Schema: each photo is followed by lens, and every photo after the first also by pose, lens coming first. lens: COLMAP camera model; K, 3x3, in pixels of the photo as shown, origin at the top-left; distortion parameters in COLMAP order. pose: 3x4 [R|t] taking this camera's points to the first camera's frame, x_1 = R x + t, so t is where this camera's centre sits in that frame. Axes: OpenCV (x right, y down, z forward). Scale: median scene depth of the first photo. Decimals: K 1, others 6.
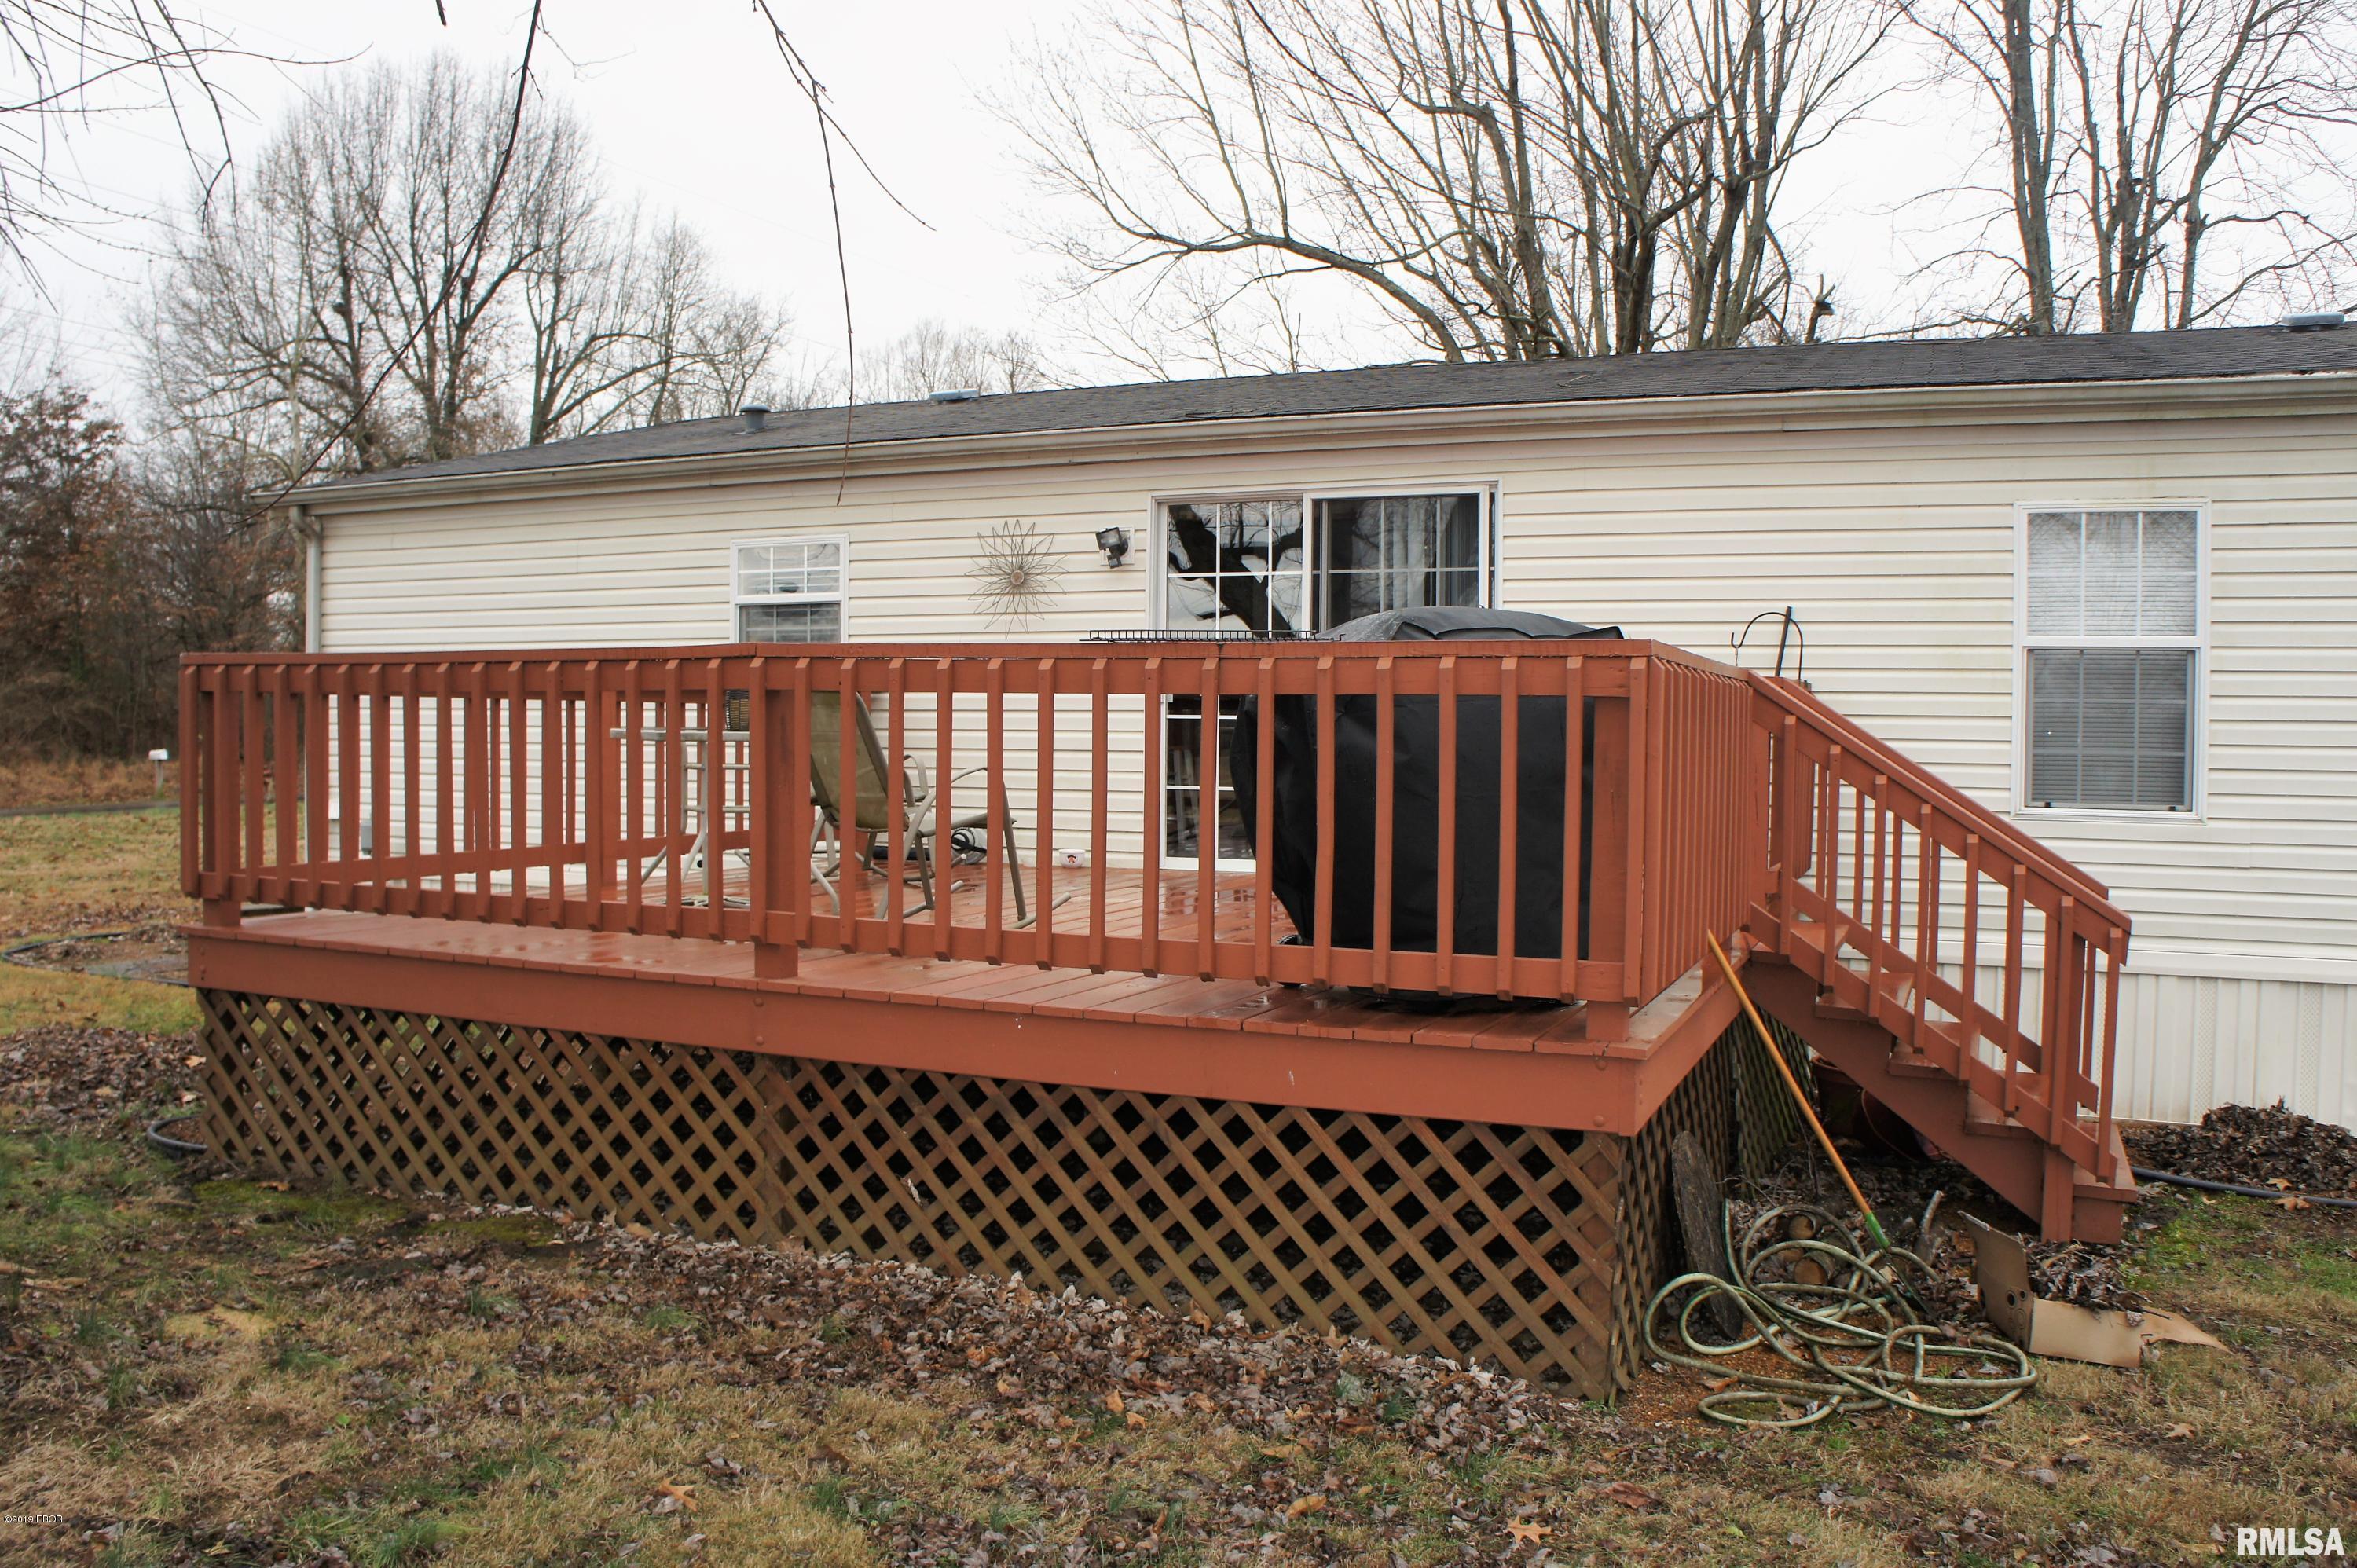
lens RADIAL K [[1857.3, 0, 1178.5], [0, 1857.3, 784.0], [0, 0, 1]] dist [-0.170953, 0.113110]
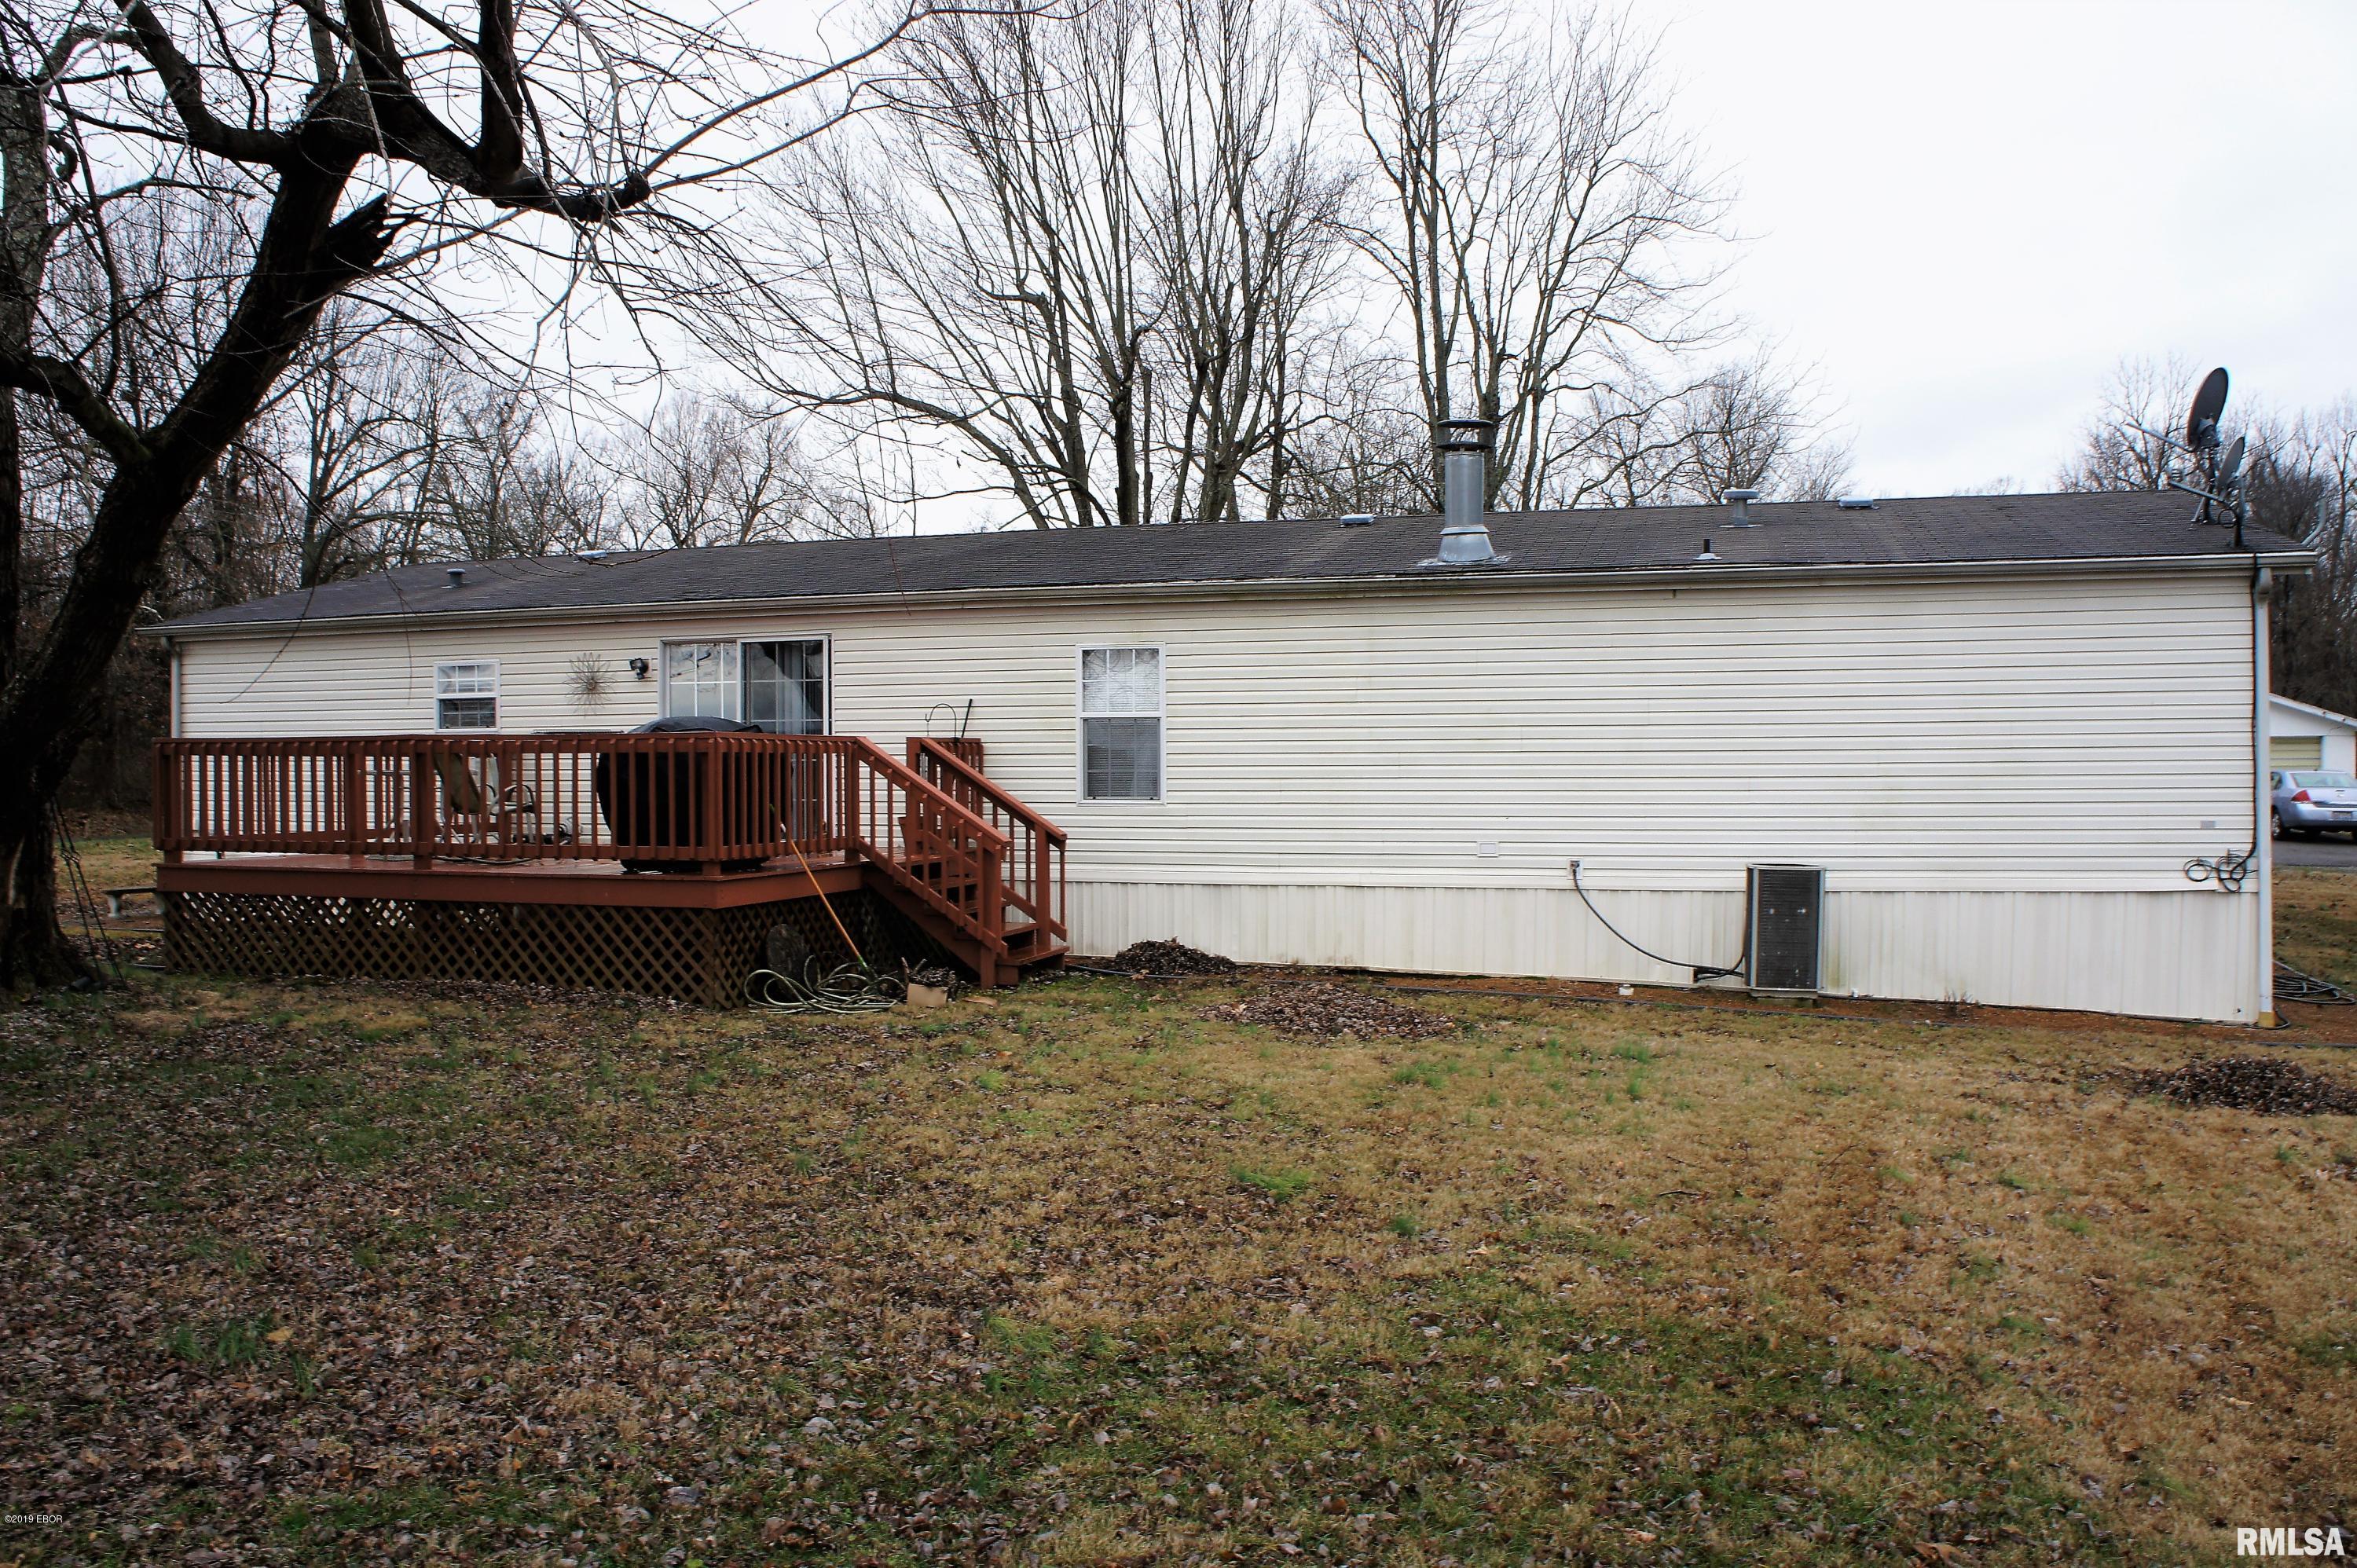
lens RADIAL K [[1857.3, 0, 1178.5], [0, 1857.3, 784.0], [0, 0, 1]] dist [-0.170953, 0.113110]
pose [[0.993839, -0.014684, 0.109857, 0.112904], [0.017019, 0.999648, -0.020340, 0.012315], [-0.109519, 0.022085, 0.993739, -0.327720]]
